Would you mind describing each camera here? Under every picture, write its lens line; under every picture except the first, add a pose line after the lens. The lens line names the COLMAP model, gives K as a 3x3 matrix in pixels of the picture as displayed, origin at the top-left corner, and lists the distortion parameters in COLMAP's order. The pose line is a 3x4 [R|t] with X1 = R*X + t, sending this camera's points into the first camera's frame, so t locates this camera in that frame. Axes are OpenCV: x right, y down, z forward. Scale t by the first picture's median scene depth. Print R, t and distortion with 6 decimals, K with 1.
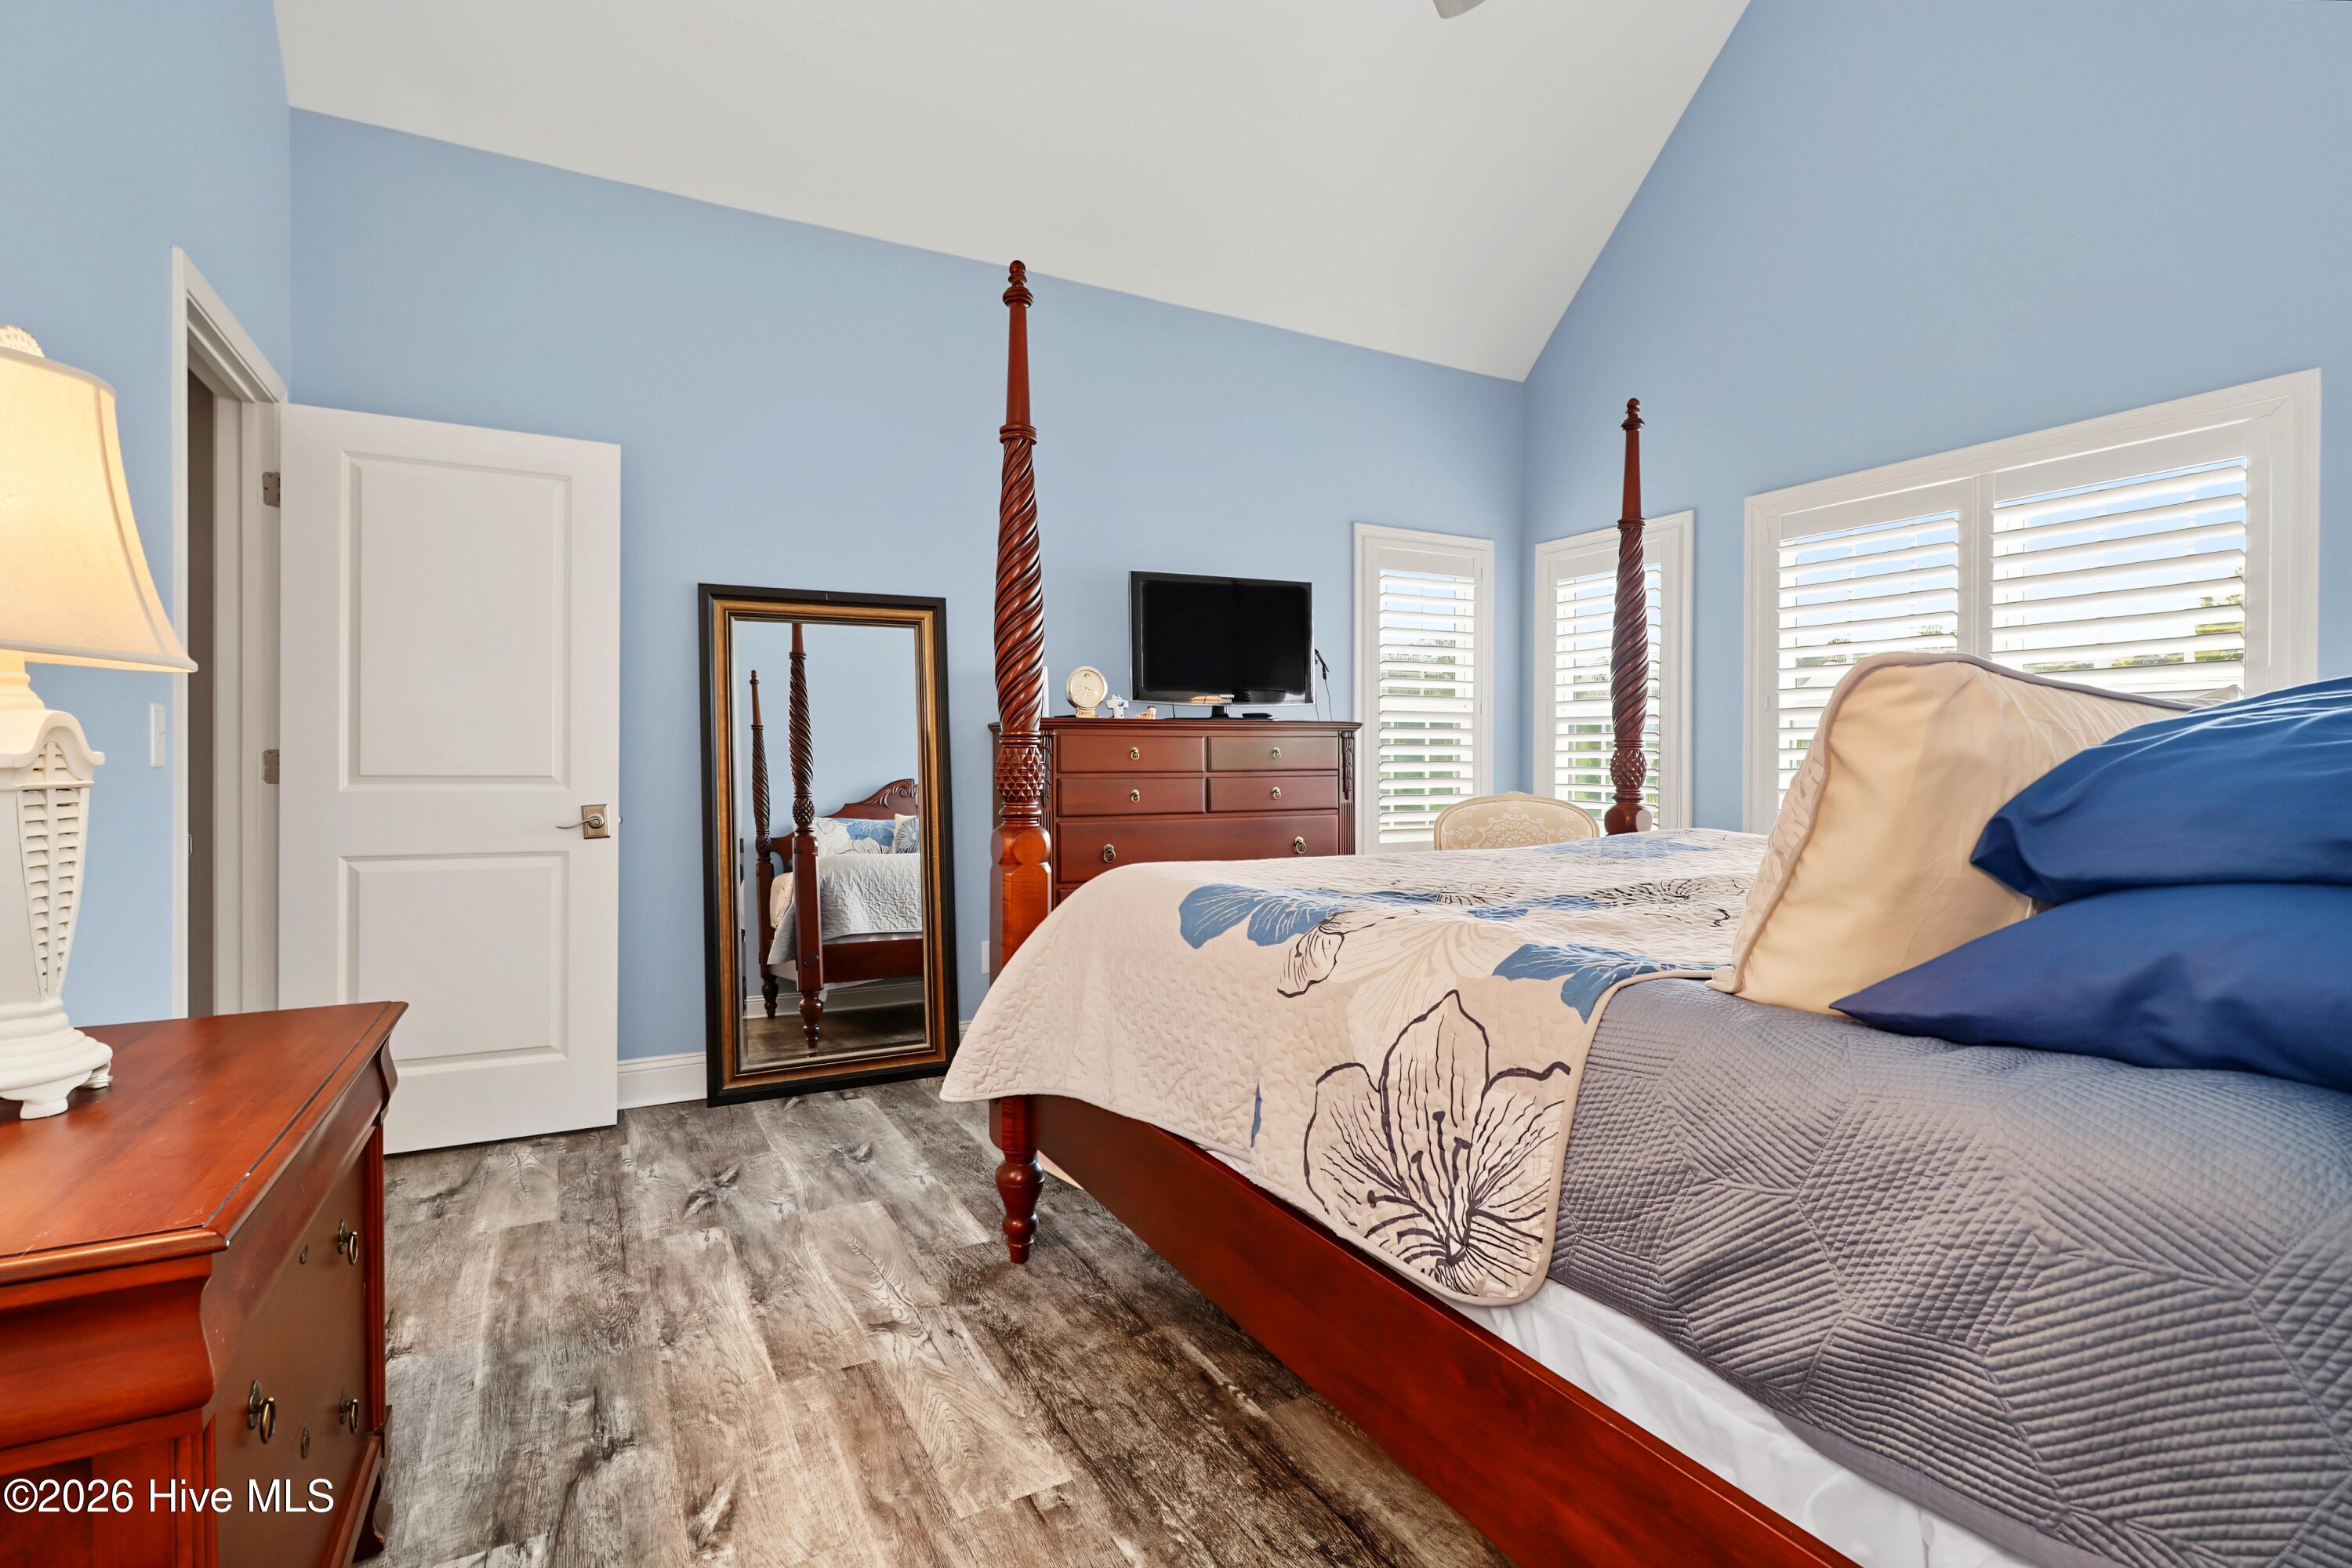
lens RADIAL K [[1120.0, 0, 1154.6], [0, 1120.0, 784.4], [0, 0, 1]] dist [0.001457, 0.000192]
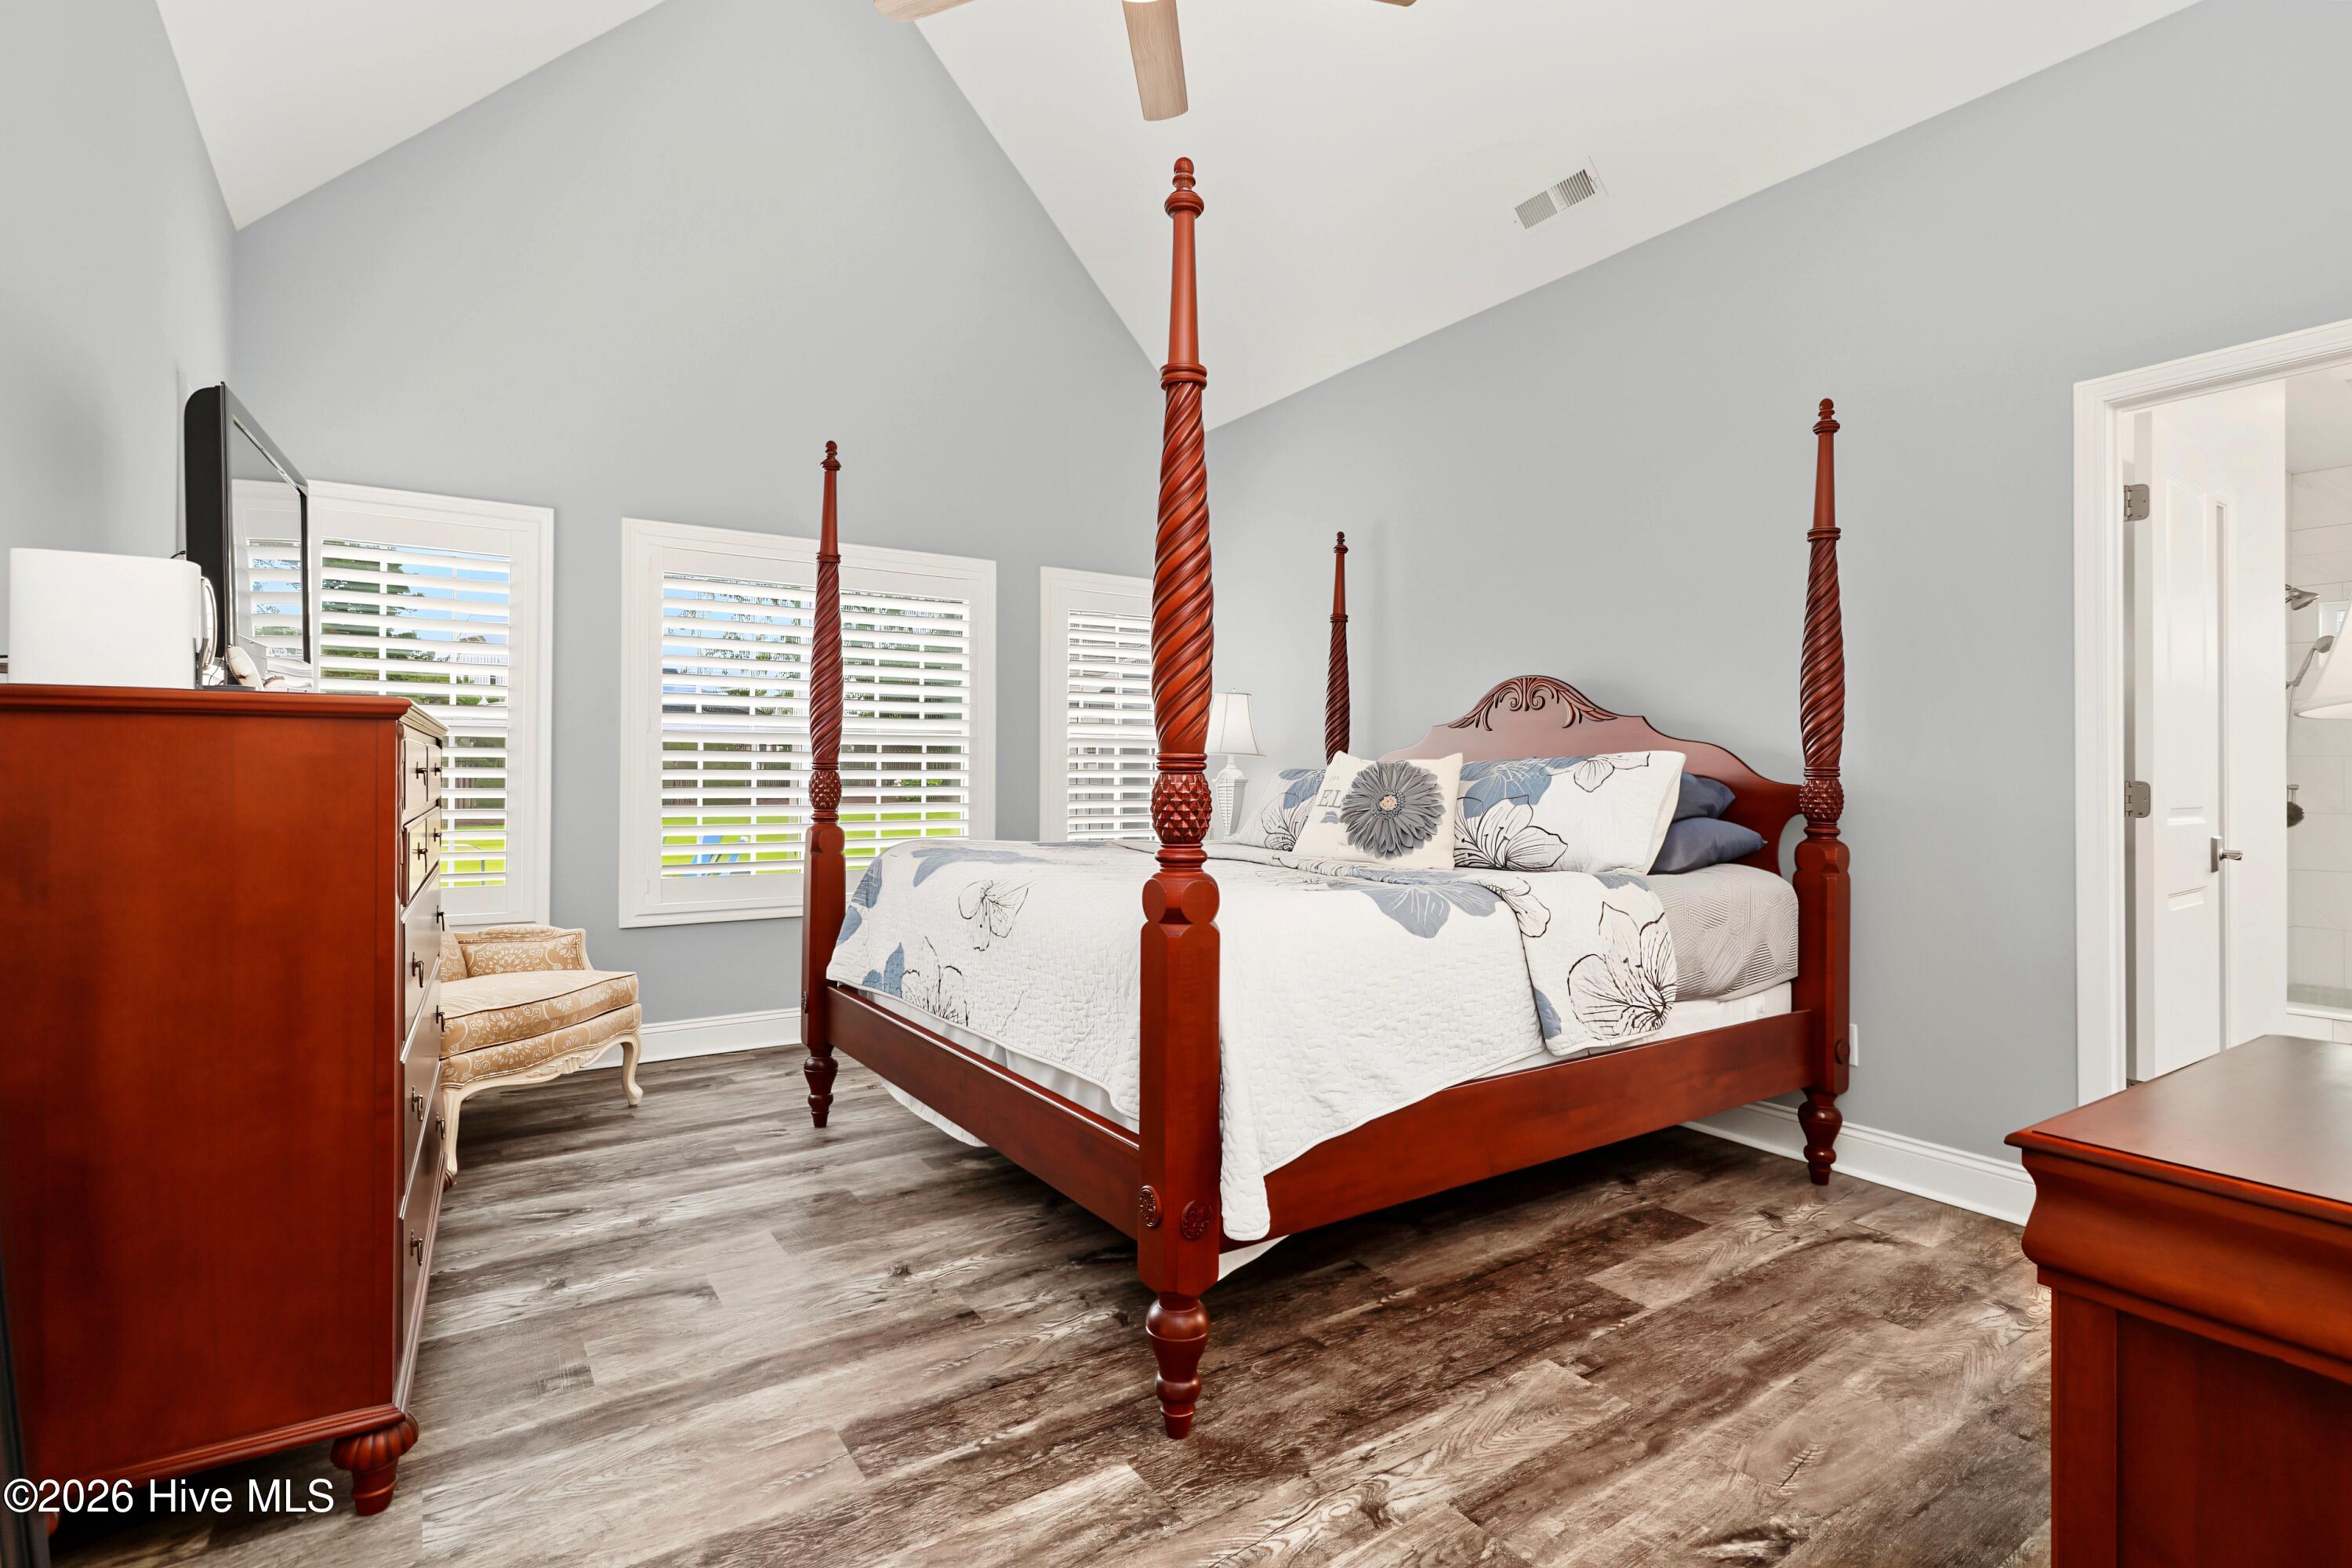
lens RADIAL K [[1120.0, 0, 1168.7], [0, 1120.0, 773.1], [0, 0, 1]] dist [0.001457, 0.000192]
pose [[-0.118692, 0.002353, 0.992928, -1.080747], [0.016686, 0.999861, -0.000375, -0.039974], [-0.992791, 0.016524, -0.118715, 1.321373]]
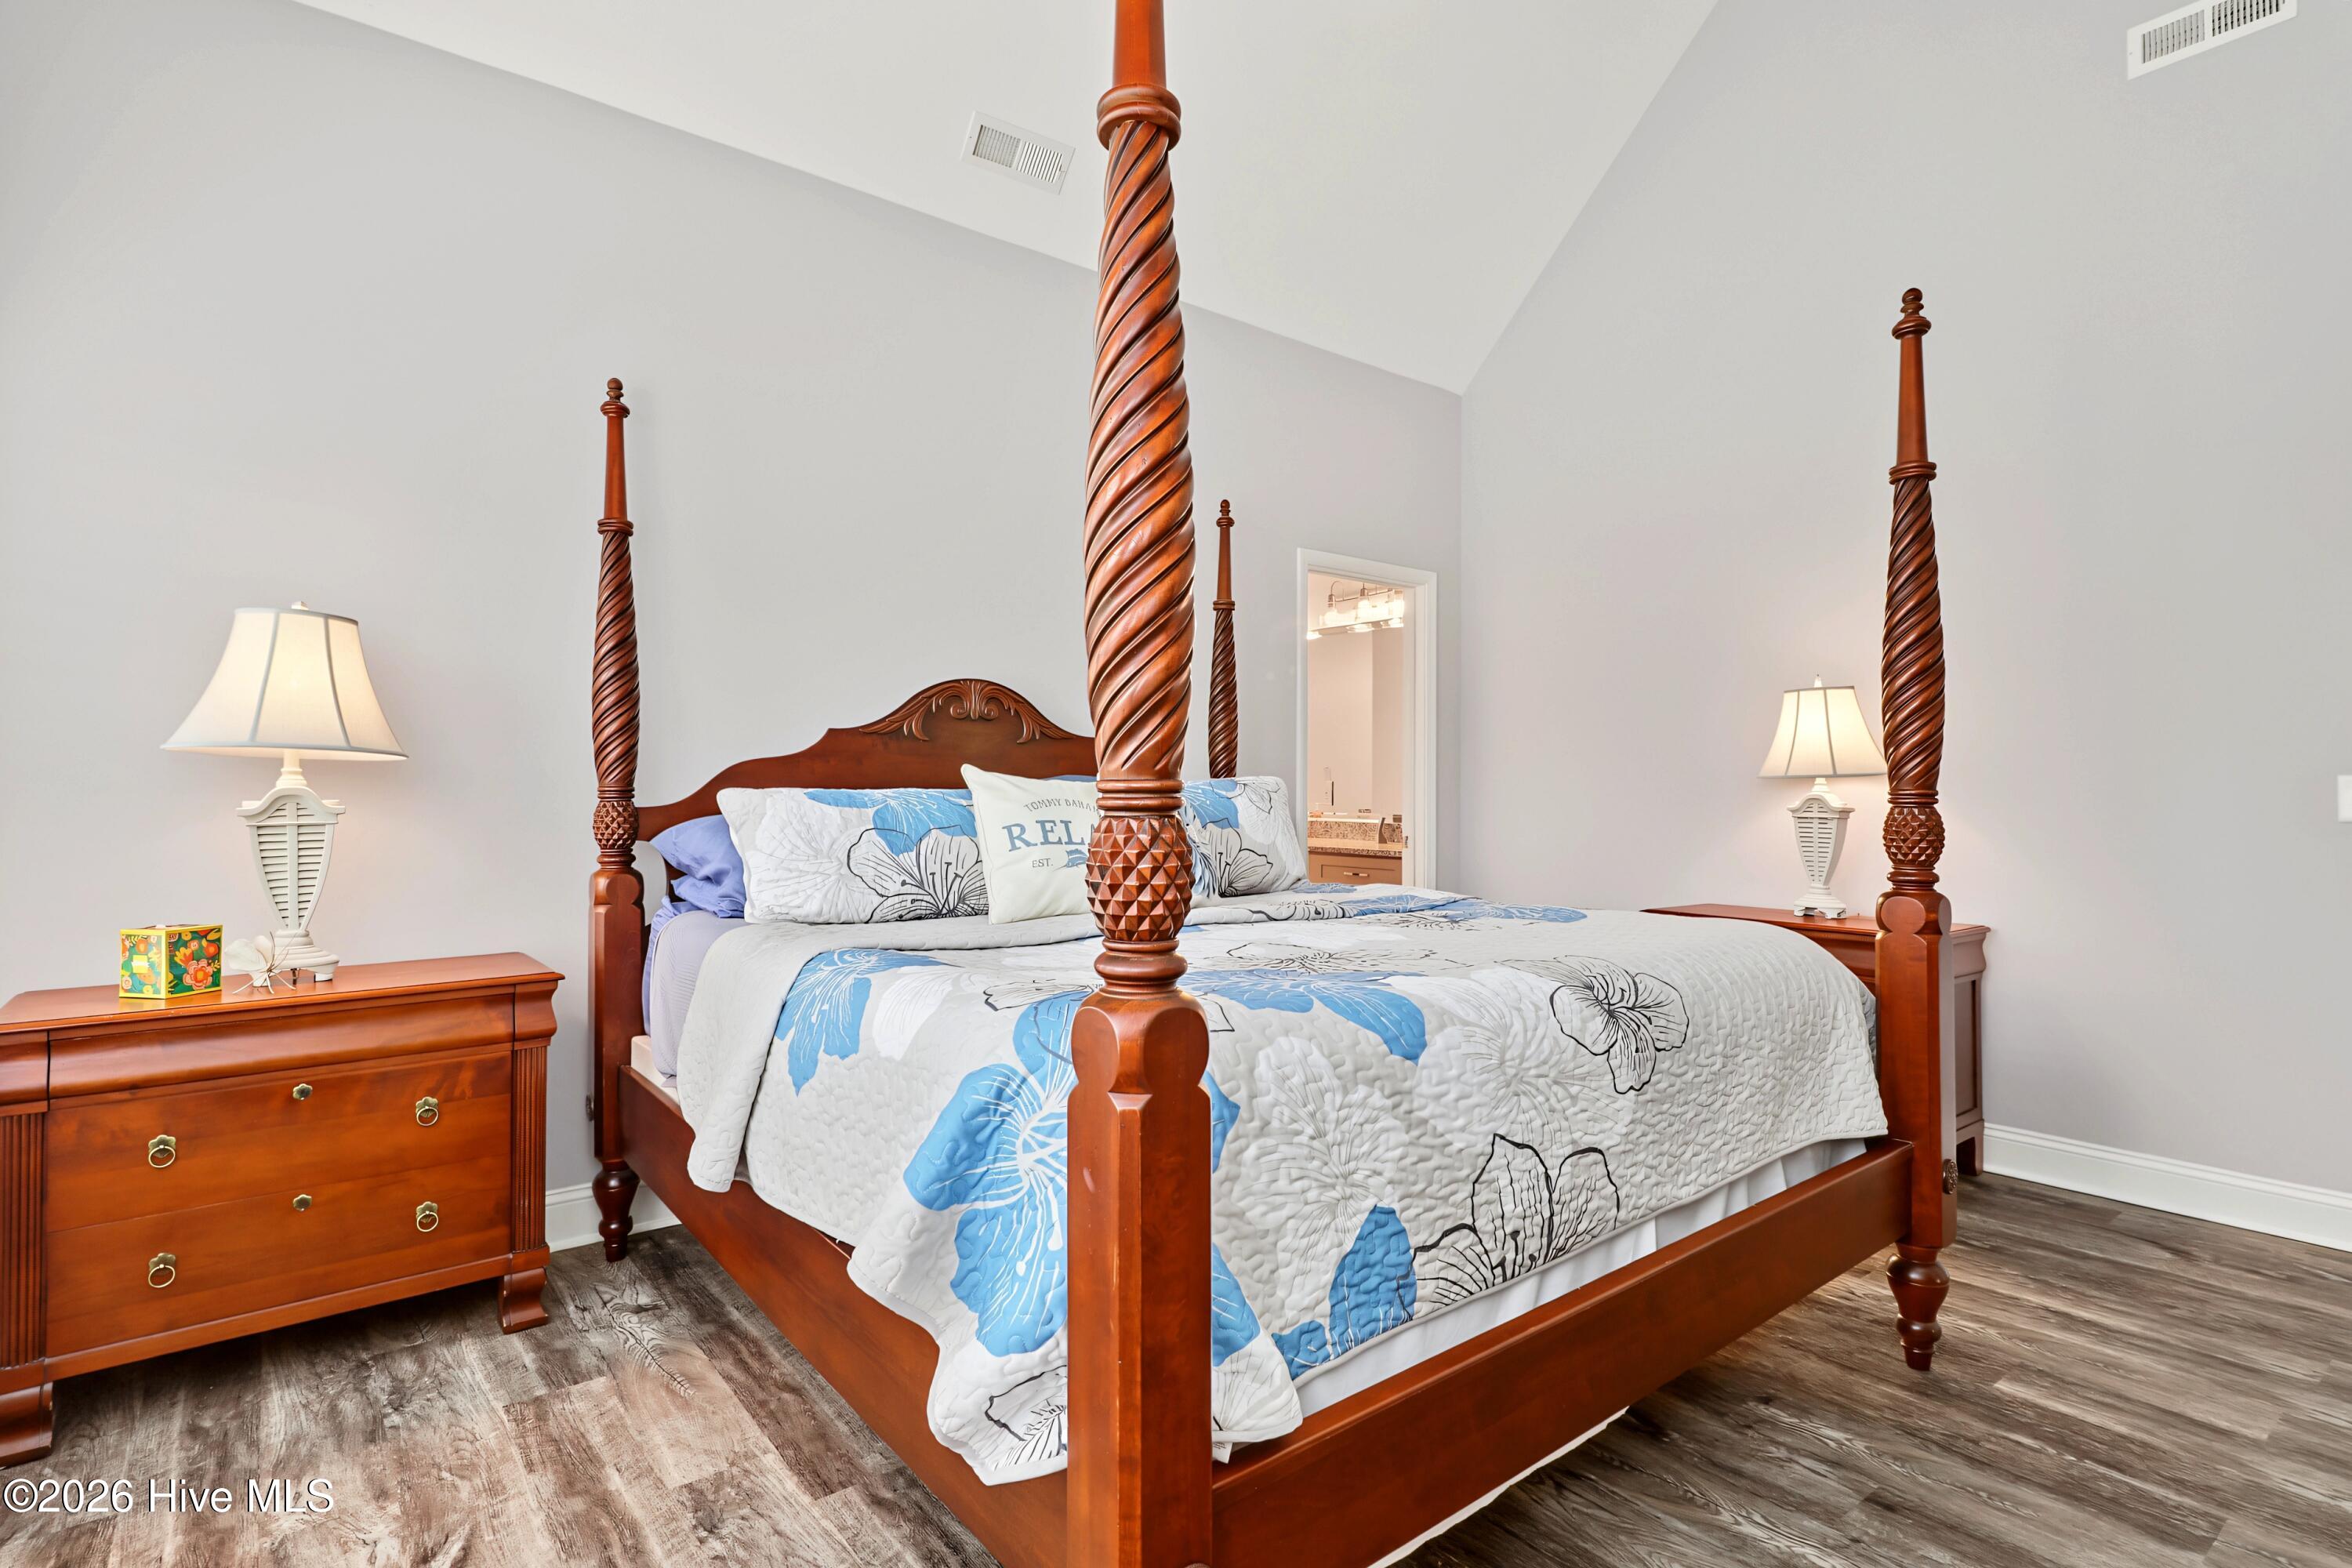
lens RADIAL K [[1120.0, 0, 1197.0], [0, 1120.0, 781.7], [0, 0, 1]] dist [0.001457, 0.000192]
pose [[-0.981630, -0.005756, -0.190705, 0.769035], [-0.007889, 0.999915, 0.010428, -0.070512], [0.190629, 0.011741, -0.981592, 2.156987]]
